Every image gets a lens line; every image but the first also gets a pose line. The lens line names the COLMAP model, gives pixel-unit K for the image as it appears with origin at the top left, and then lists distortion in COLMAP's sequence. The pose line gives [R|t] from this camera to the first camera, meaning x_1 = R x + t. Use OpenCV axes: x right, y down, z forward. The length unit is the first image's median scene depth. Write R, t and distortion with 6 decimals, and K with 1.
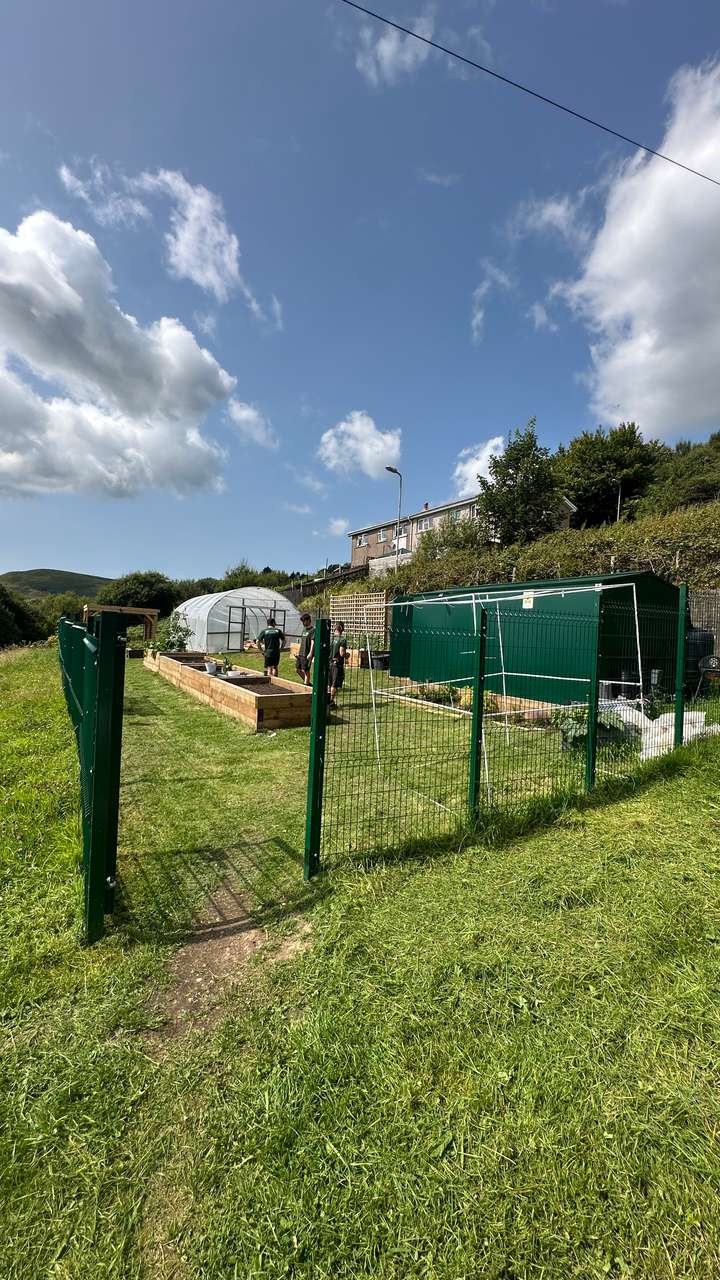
lens RADIAL K [[506.2, 0, 360.0], [0, 506.2, 640.0], [0, 0, 1]] dist [-0.001053, -0.000056]
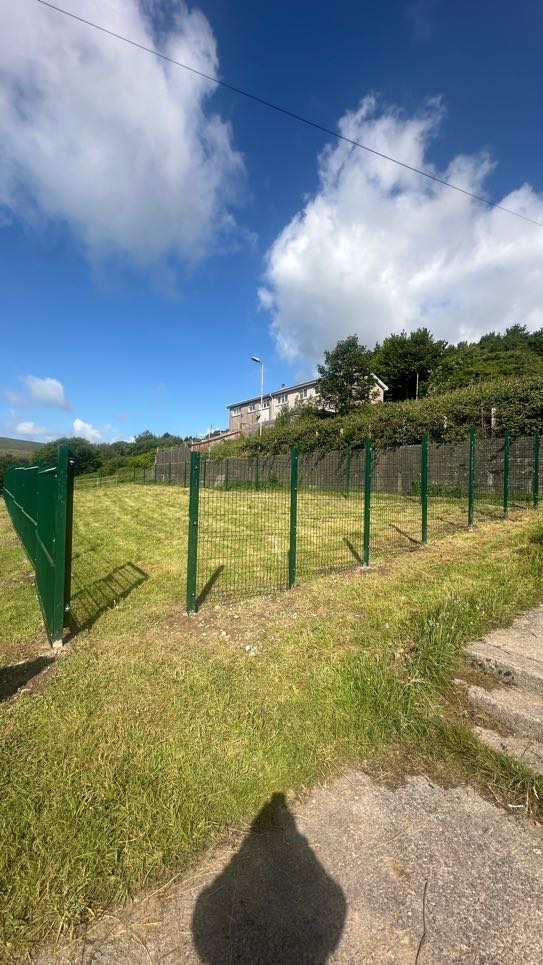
lens RADIAL K [[381.6, 0, 271.5], [0, 381.6, 482.5], [0, 0, 1]] dist [-0.001053, -0.000056]
pose [[0.996260, -0.020065, 0.084046, 0.008175], [0.021072, 0.999716, -0.011119, 0.008533], [-0.083799, 0.012848, 0.996400, -0.030936]]
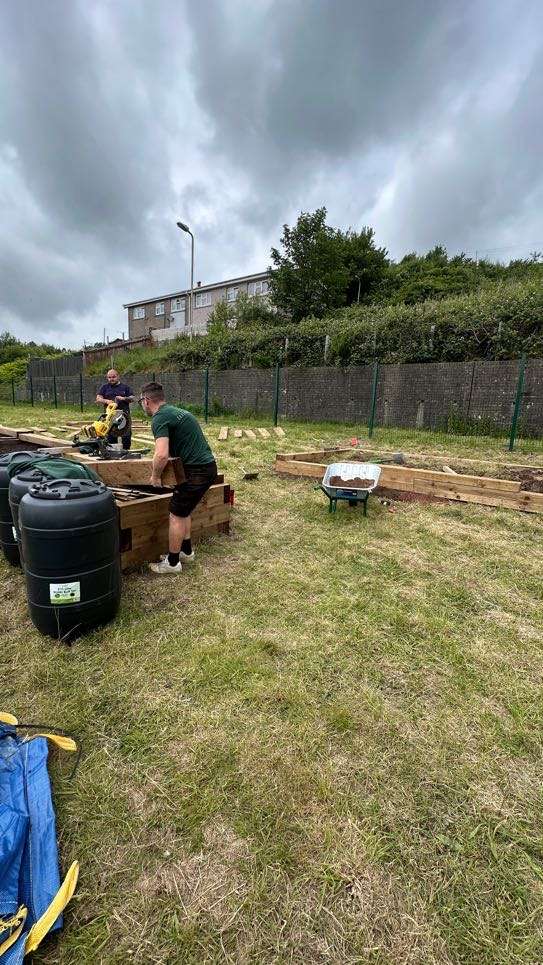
lens RADIAL K [[374.1, 0, 271.5], [0, 374.1, 482.5], [0, 0, 1]] dist [-0.001527, -0.000088]
pose [[0.933382, -0.067731, 0.352435, -0.046942], [-0.001185, 0.981442, 0.191754, 0.002017], [-0.358883, -0.179397, 0.915980, 0.150945]]
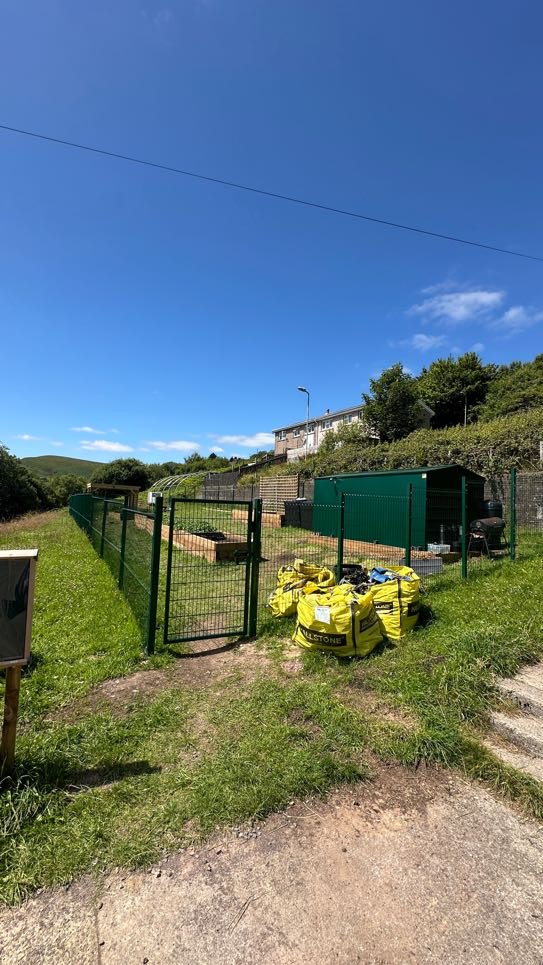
lens RADIAL K [[381.6, 0, 271.5], [0, 381.6, 482.5], [0, 0, 1]] dist [-0.001053, -0.000056]
pose [[0.999632, -0.004847, -0.026678, 0.002400], [0.003125, 0.997929, -0.064247, -0.001124], [0.026934, 0.064140, 0.997577, -0.056512]]
